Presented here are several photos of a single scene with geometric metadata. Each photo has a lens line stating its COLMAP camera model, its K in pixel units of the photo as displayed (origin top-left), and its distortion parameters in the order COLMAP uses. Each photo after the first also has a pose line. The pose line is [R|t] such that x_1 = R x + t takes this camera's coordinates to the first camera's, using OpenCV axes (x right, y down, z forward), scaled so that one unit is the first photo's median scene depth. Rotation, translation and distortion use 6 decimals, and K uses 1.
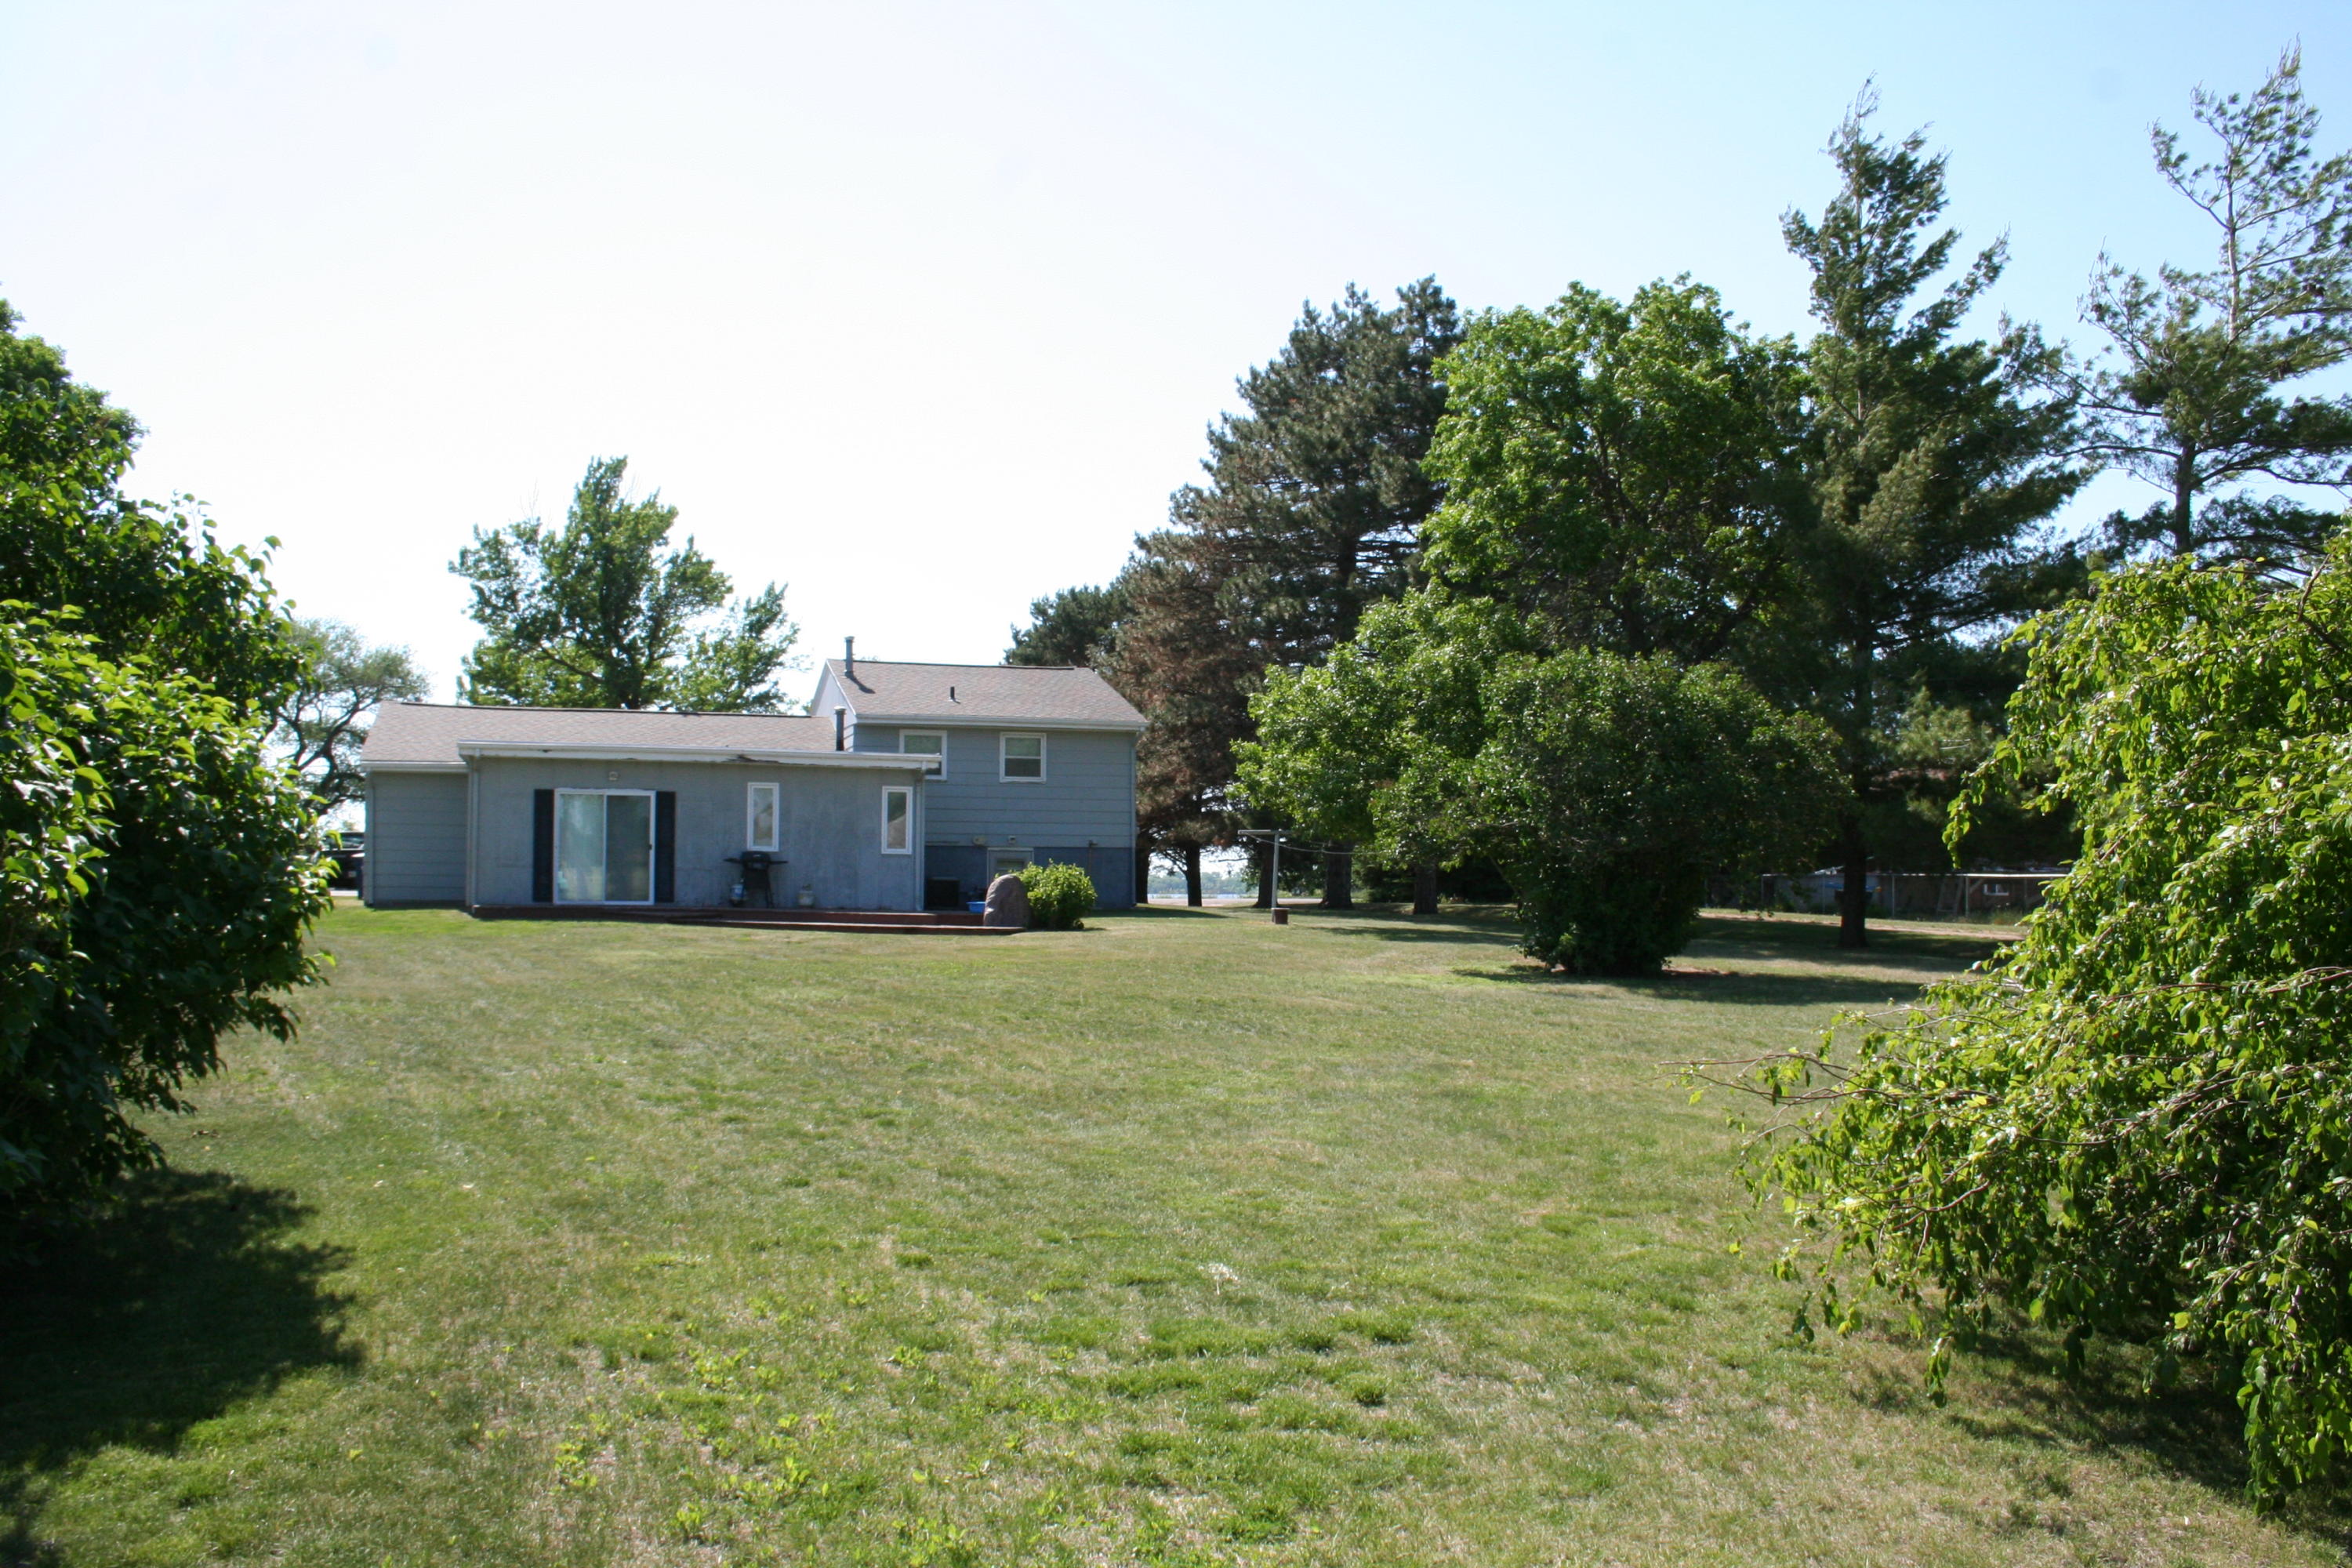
lens RADIAL K [[1999.5, 0, 1160.5], [0, 1999.5, 829.6], [0, 0, 1]] dist [-0.153849, 0.132054]
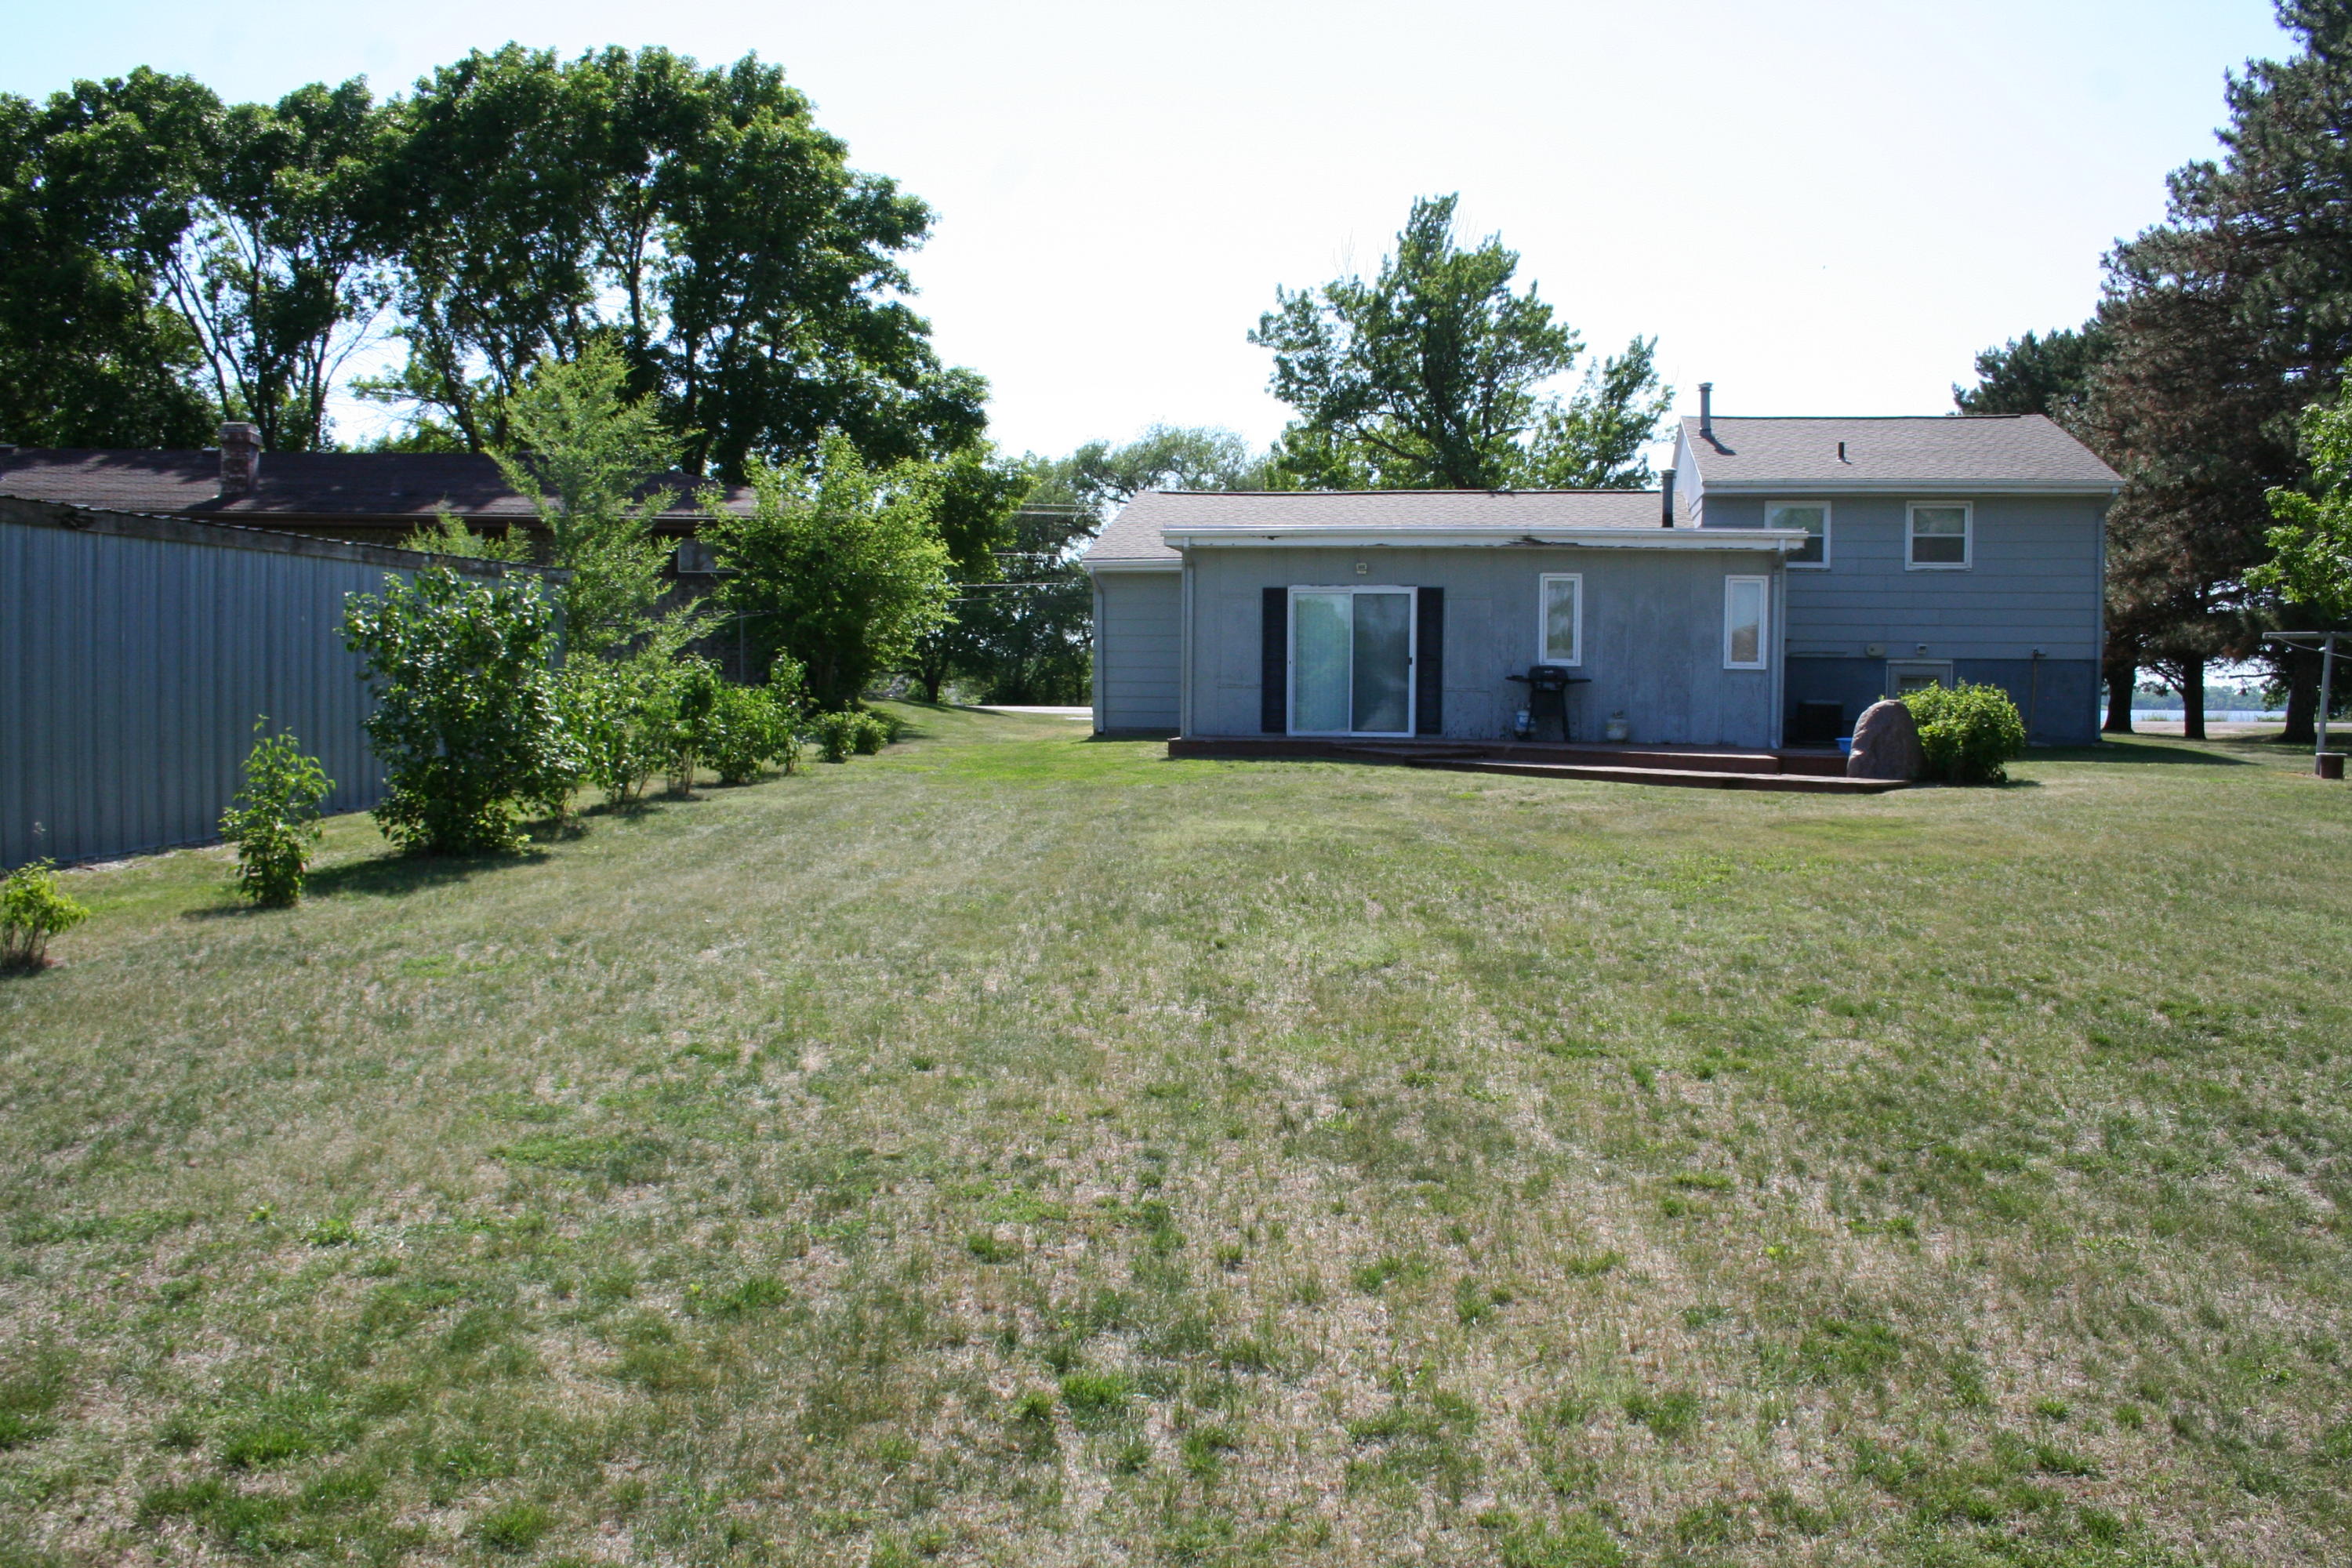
lens RADIAL K [[1999.5, 0, 1174.5], [0, 1999.5, 768.3], [0, 0, 1]] dist [-0.153849, 0.132054]
pose [[0.890199, 0.017256, -0.455246, 0.008346], [0.011581, 0.998102, 0.060478, 0.001983], [0.455426, -0.059110, 0.888309, 0.214537]]
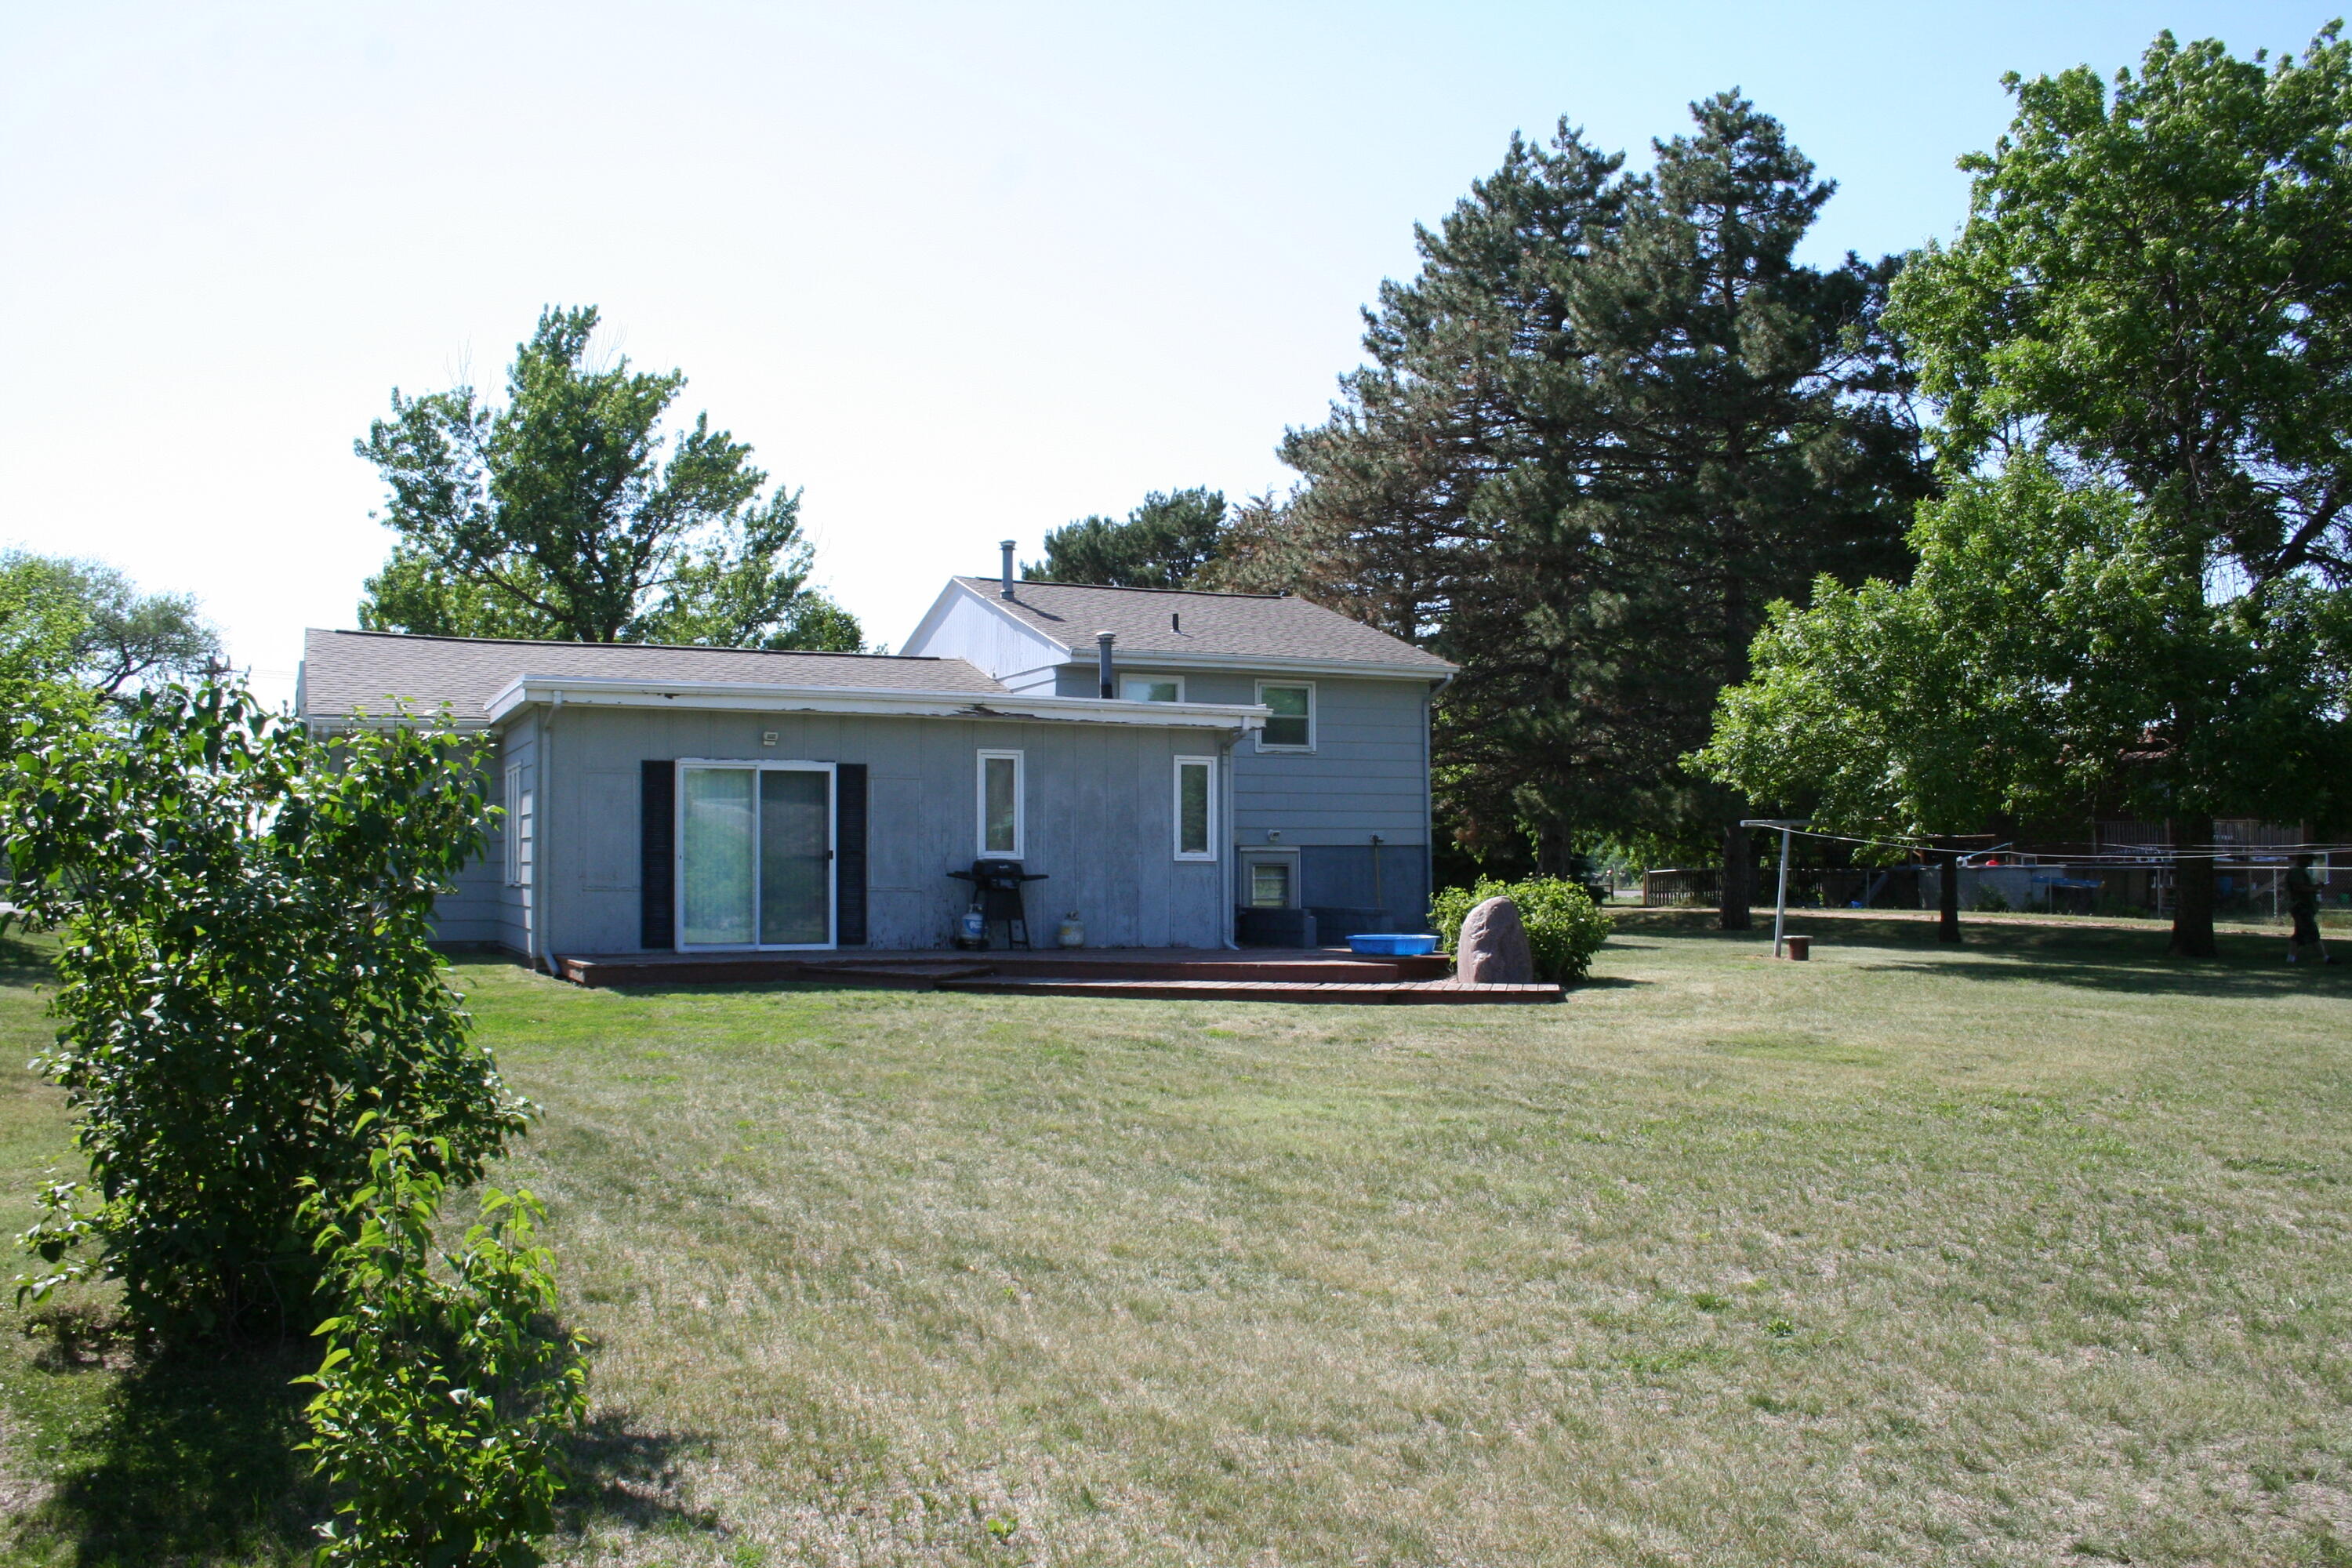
lens RADIAL K [[1999.5, 0, 1198.0], [0, 1999.5, 792.5], [0, 0, 1]] dist [-0.153849, 0.132054]
pose [[0.988366, -0.005183, 0.152005, -0.184638], [0.006594, 0.999940, -0.008778, -0.003438], [-0.151951, 0.009678, 0.988341, 0.290184]]
